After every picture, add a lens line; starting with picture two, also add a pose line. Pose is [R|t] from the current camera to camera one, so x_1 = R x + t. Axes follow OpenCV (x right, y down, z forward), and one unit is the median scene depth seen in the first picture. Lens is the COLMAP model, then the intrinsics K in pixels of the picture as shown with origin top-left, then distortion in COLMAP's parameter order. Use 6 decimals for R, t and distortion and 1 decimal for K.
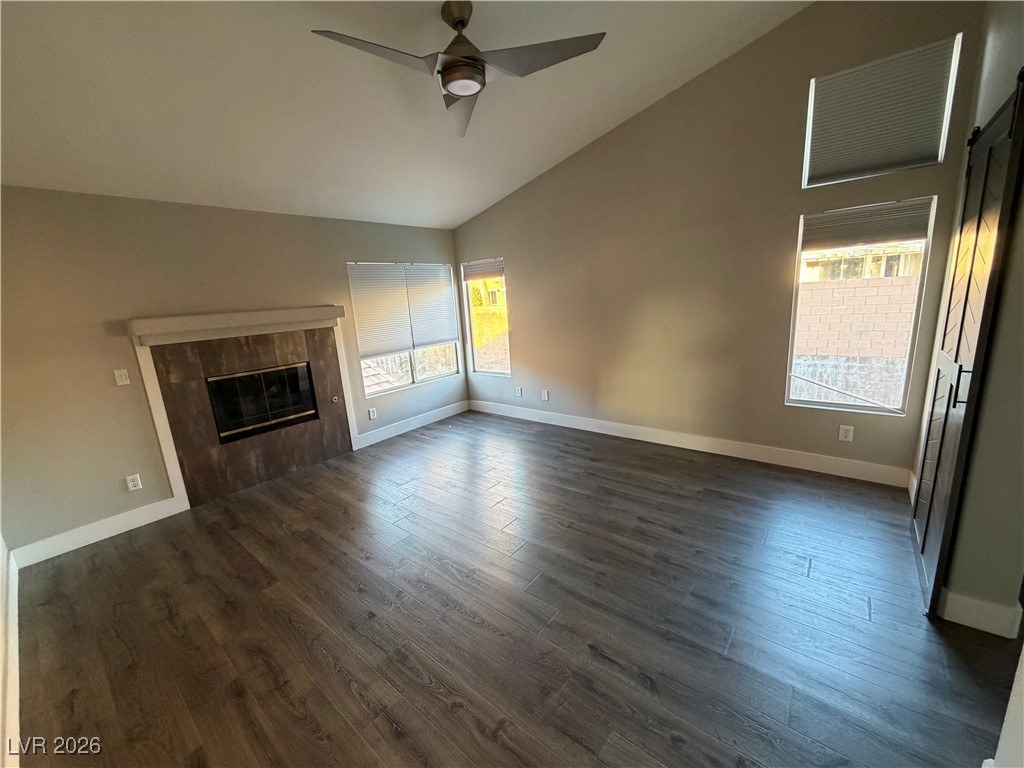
lens RADIAL K [[407.3, 0, 510.9], [0, 407.3, 386.6], [0, 0, 1]] dist [-0.002849, 0.000498]
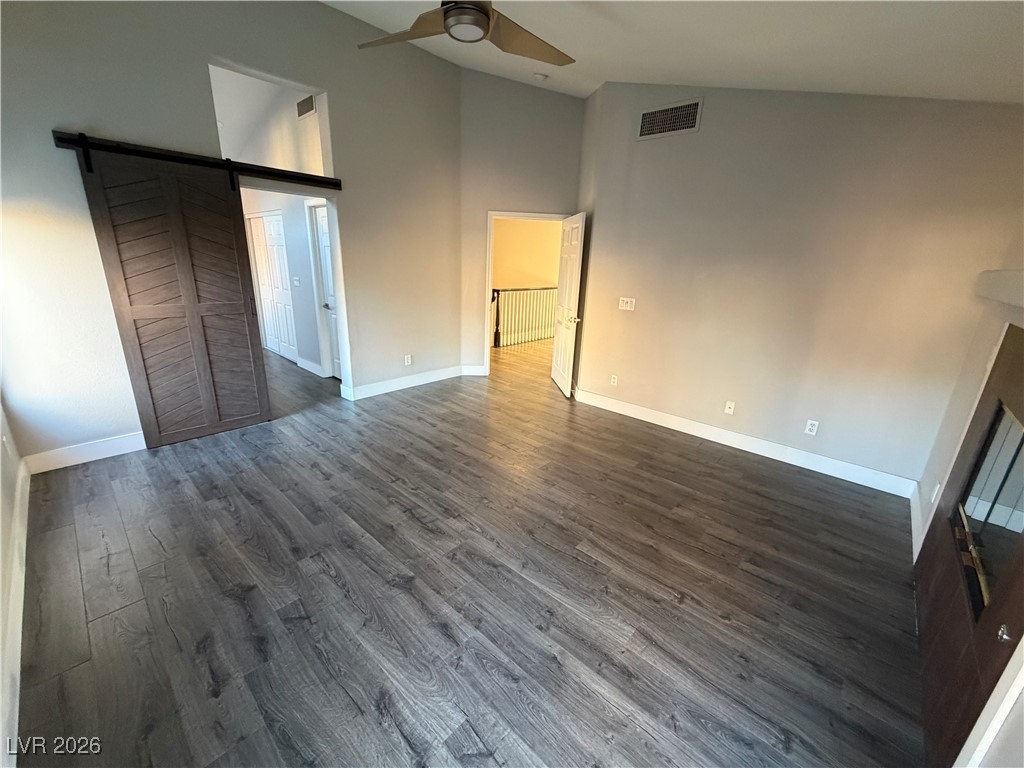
lens RADIAL K [[407.3, 0, 513.3], [0, 407.3, 384.6], [0, 0, 1]] dist [-0.002849, 0.000498]
pose [[-0.998412, 0.011971, 0.055045, -0.199149], [0.037555, 0.869777, 0.492015, -0.351729], [-0.041988, 0.493301, -0.868845, 1.661055]]
